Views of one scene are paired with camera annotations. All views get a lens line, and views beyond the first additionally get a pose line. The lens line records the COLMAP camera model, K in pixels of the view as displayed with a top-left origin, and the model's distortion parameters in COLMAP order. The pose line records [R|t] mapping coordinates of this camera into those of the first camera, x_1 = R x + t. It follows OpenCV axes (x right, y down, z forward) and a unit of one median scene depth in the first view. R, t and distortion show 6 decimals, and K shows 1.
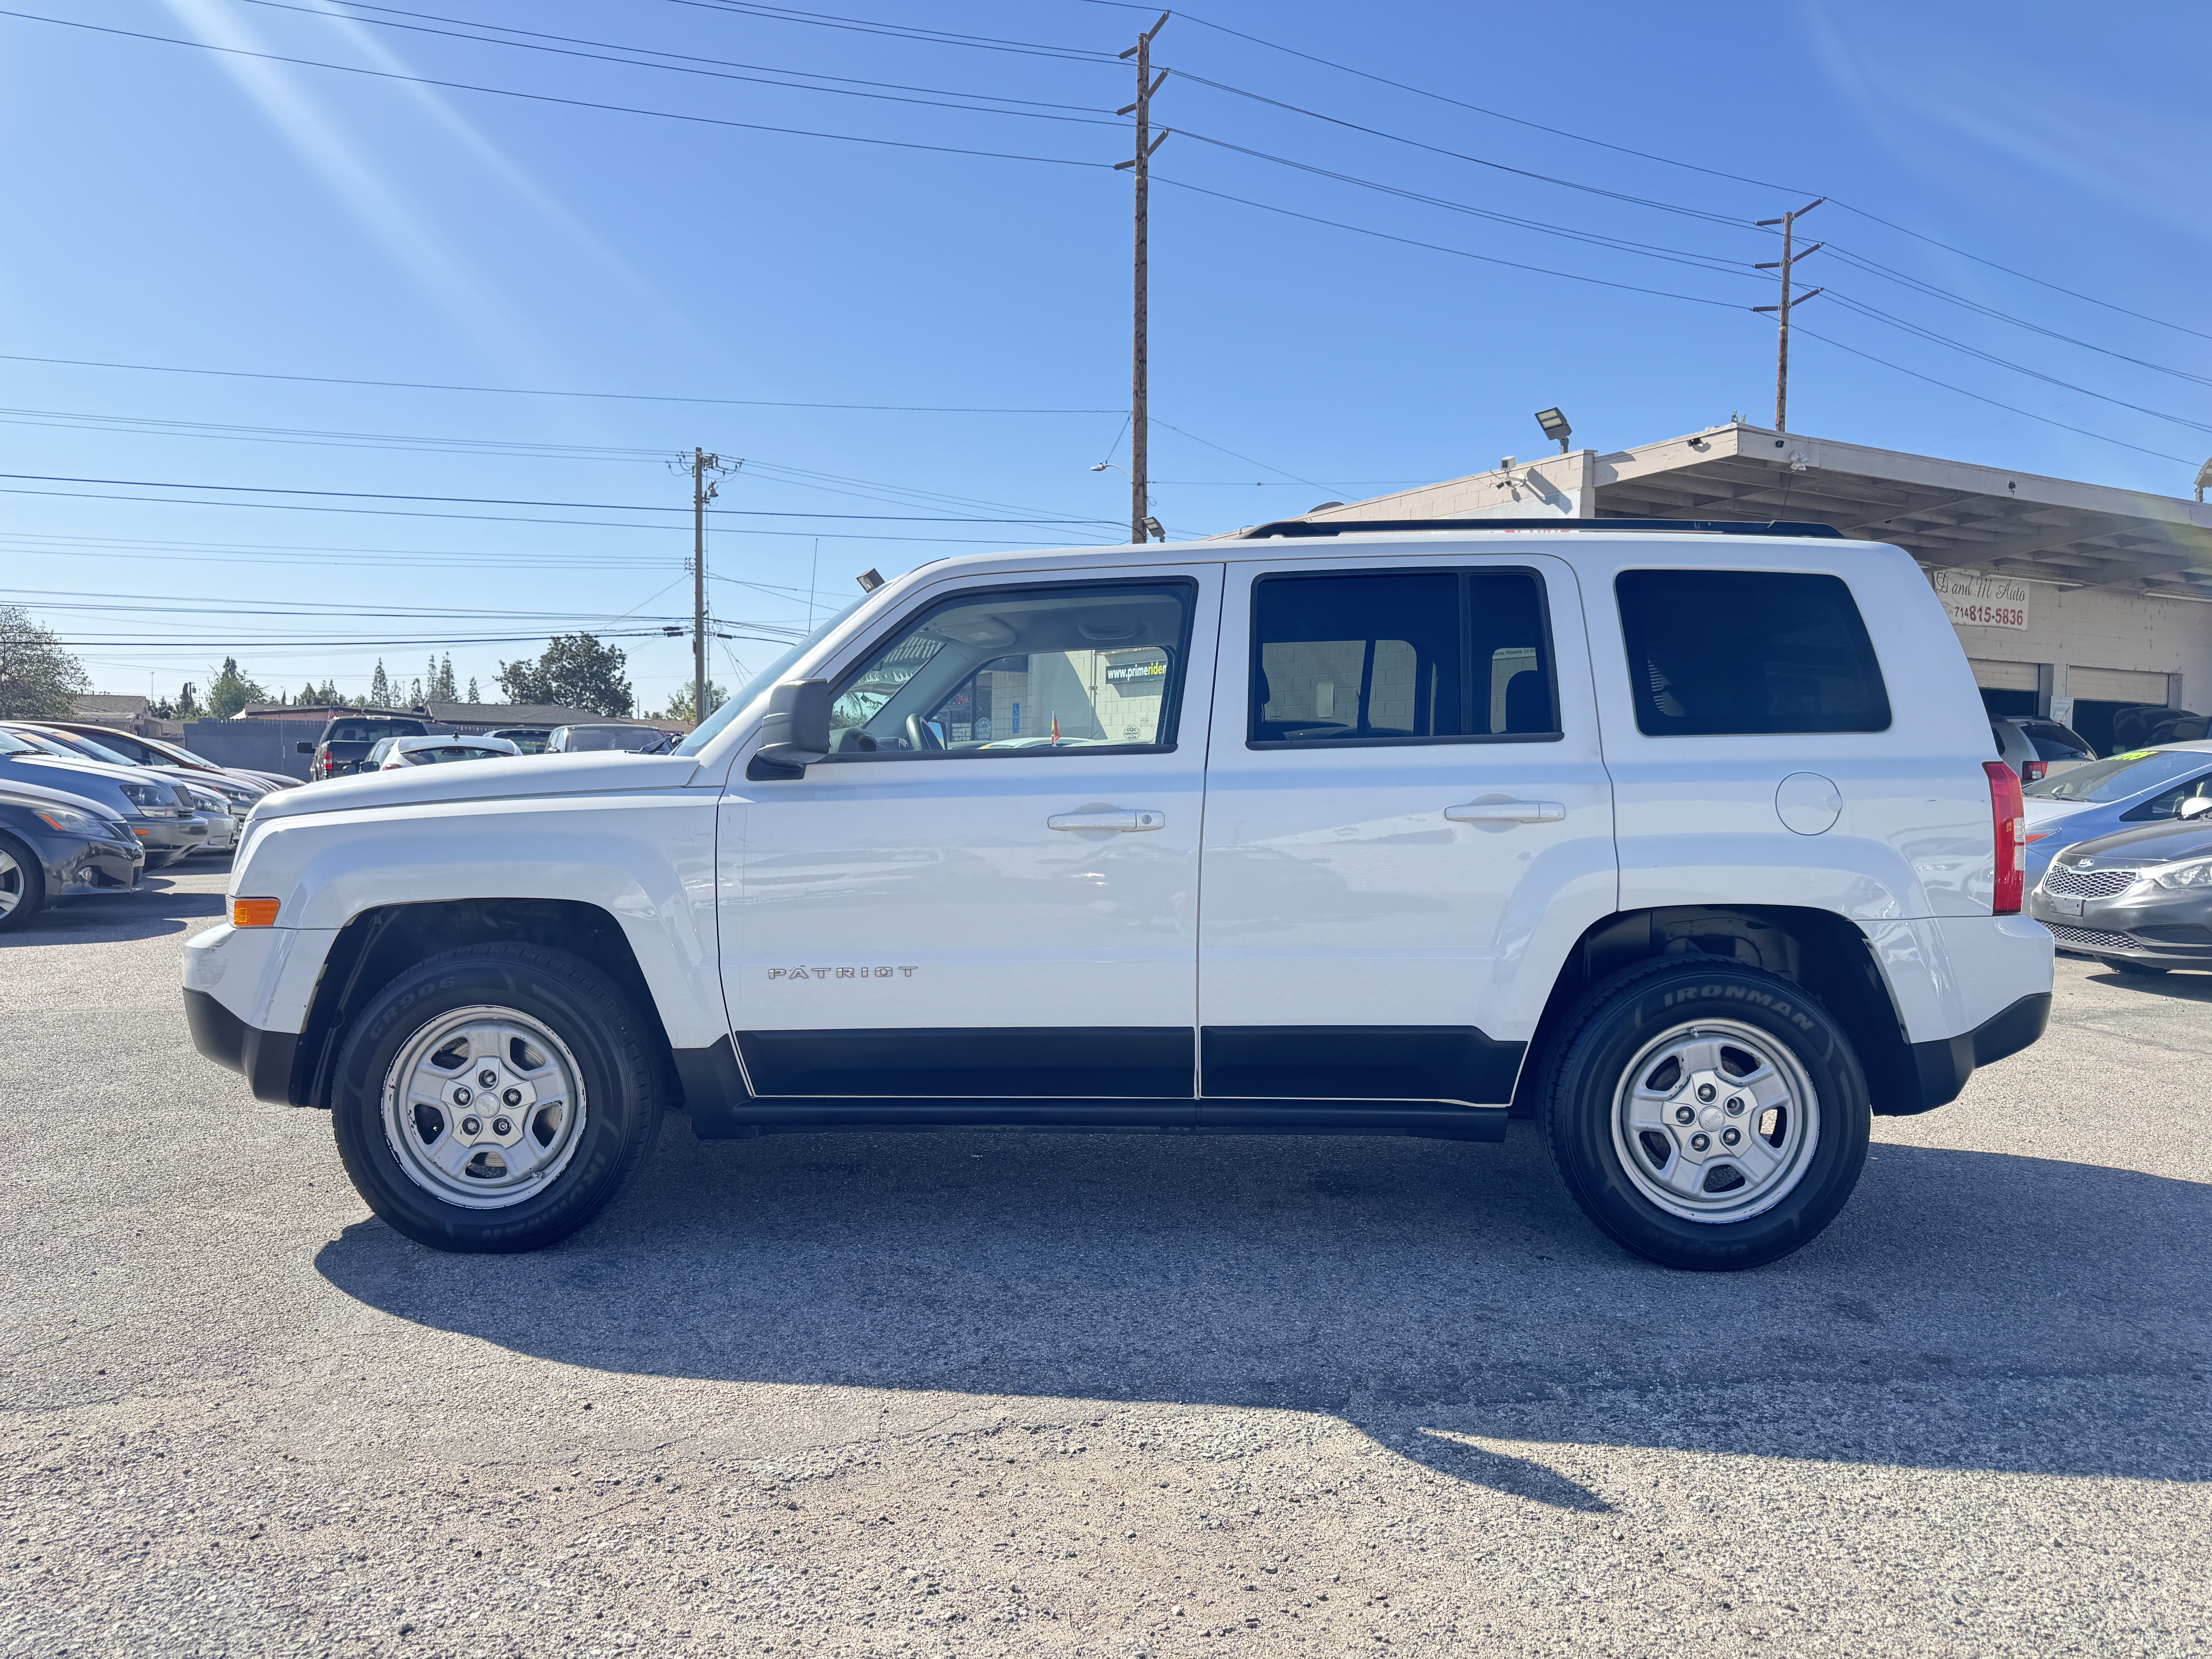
lens RADIAL K [[1565.3, 0, 1110.6], [0, 1565.3, 846.5], [0, 0, 1]] dist [0.044208, -0.055480]
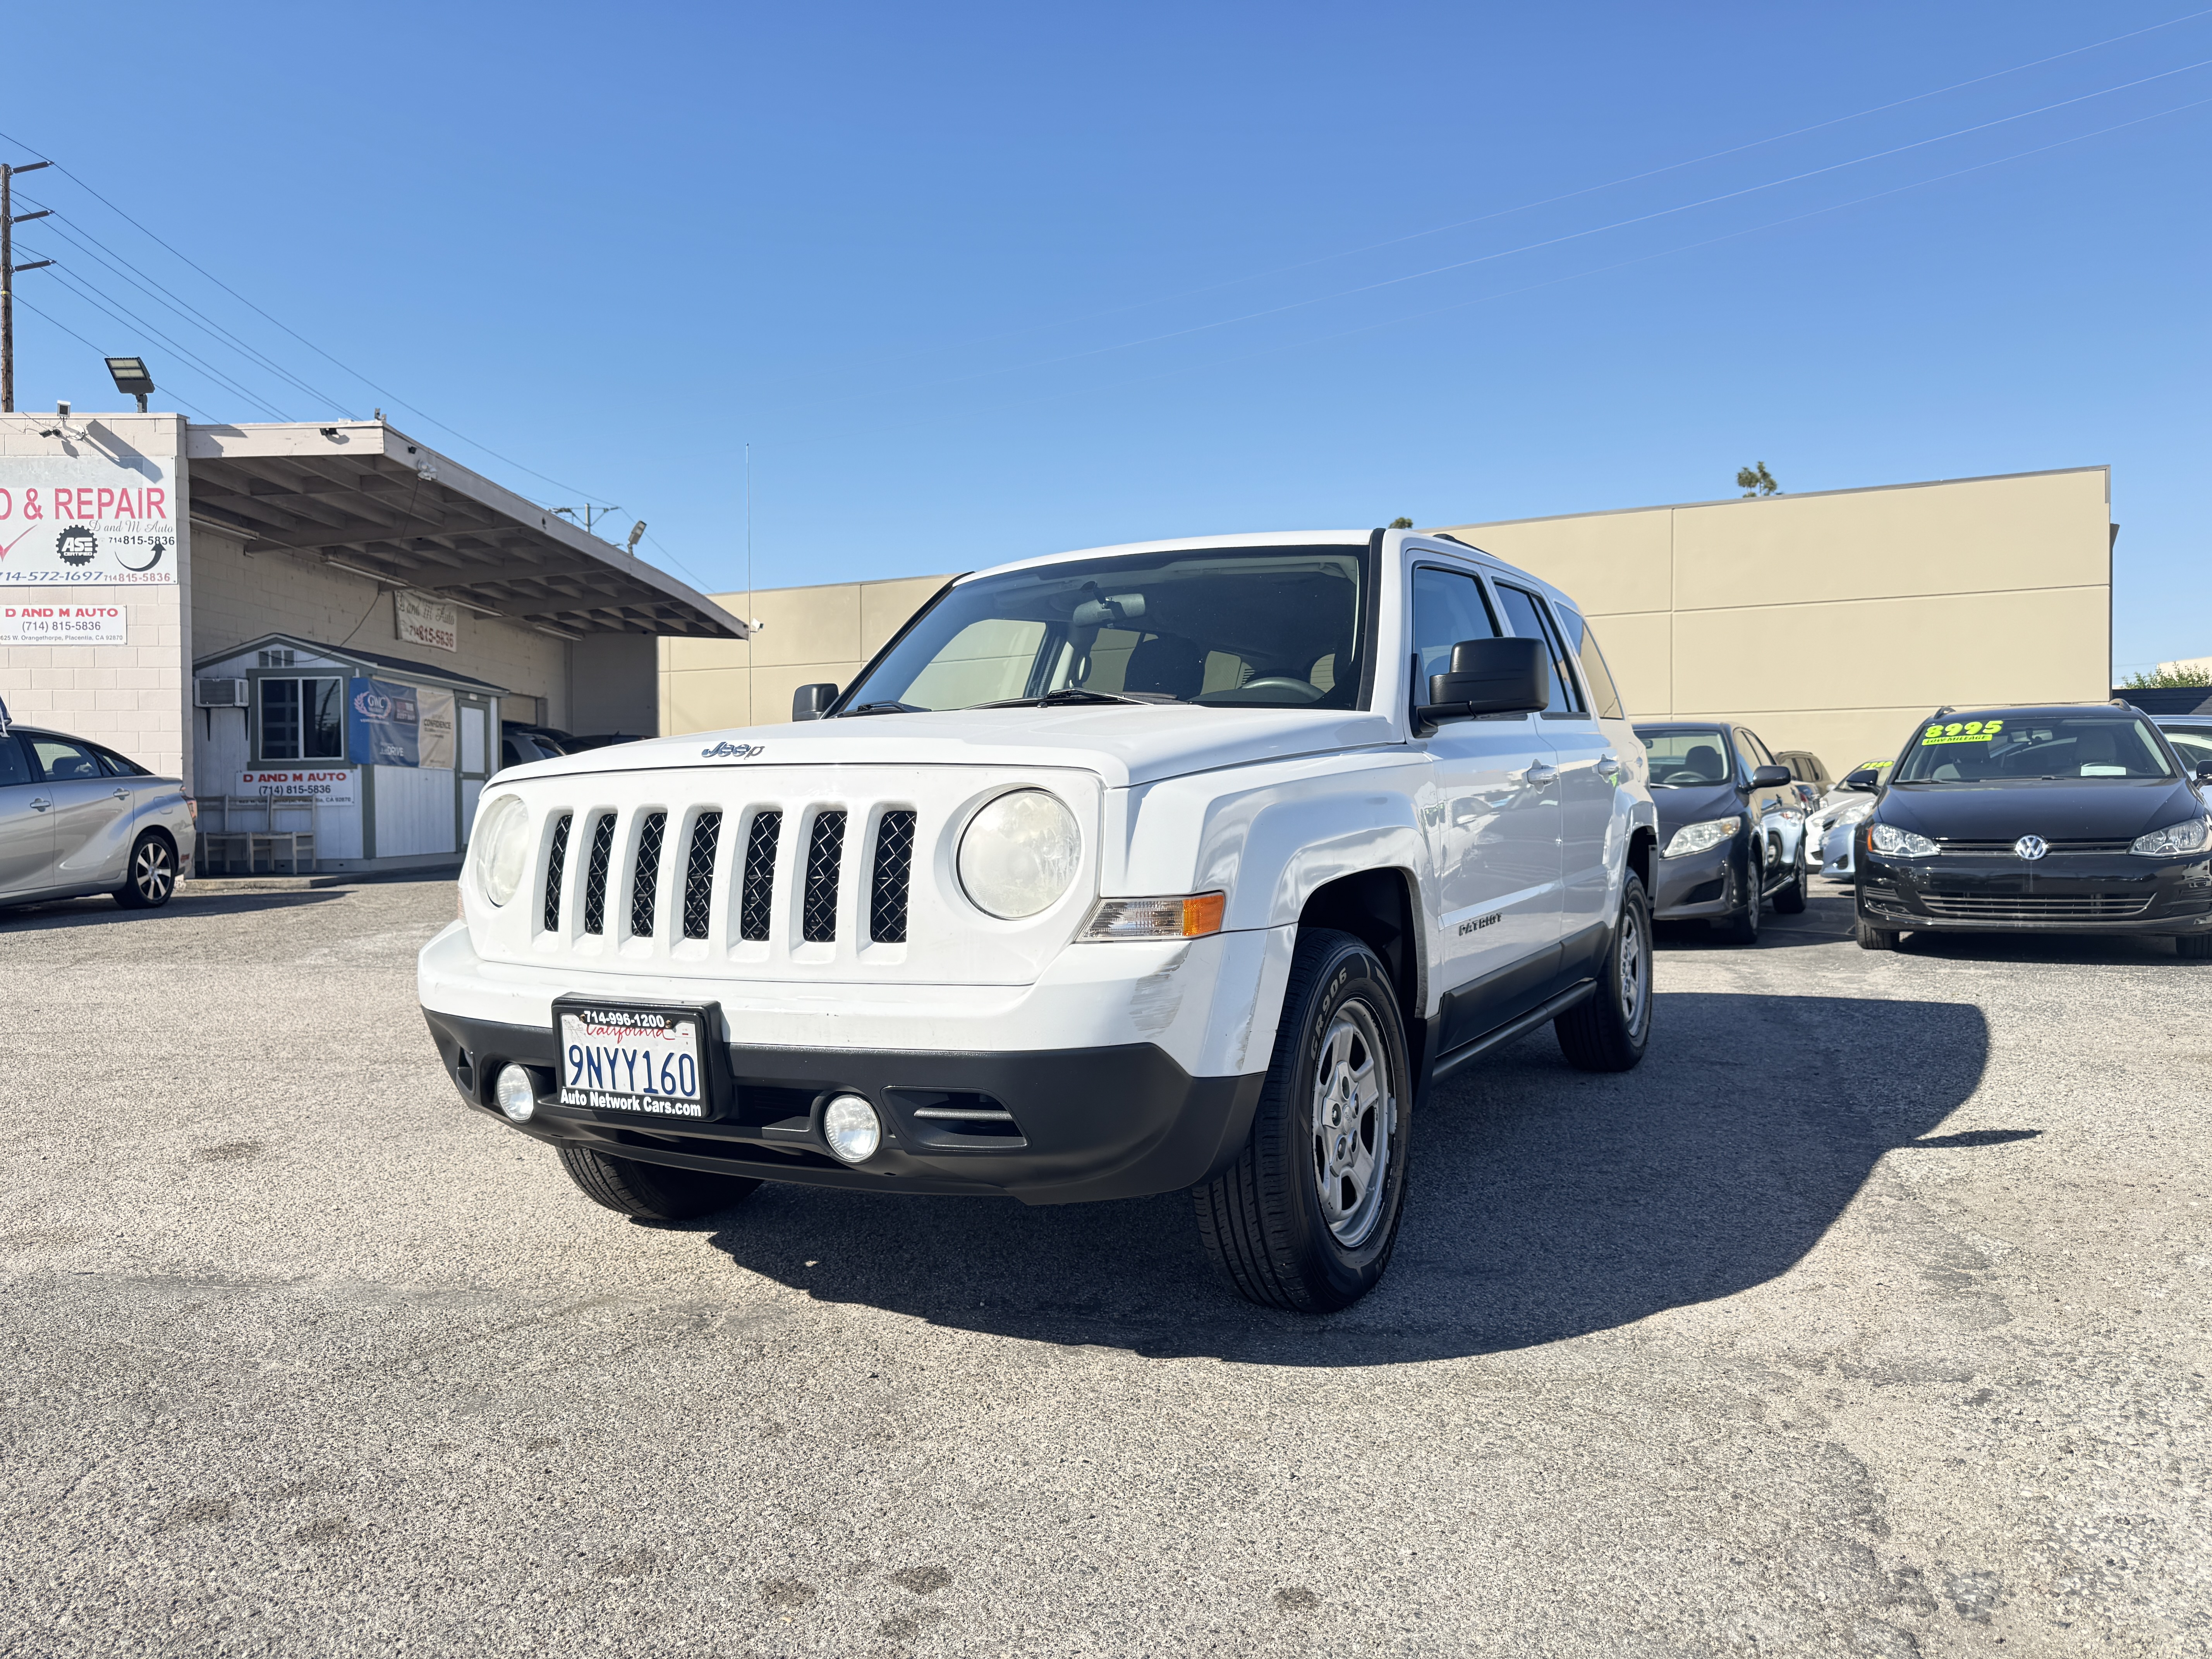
lens RADIAL K [[1565.3, 0, 1105.8], [0, 1565.3, 843.4], [0, 0, 1]] dist [0.044208, -0.055480]
pose [[0.470862, -0.041250, 0.881242, -1.190586], [0.055186, 0.998327, 0.017243, -0.002921], [-0.880479, 0.040513, 0.472351, 0.718349]]
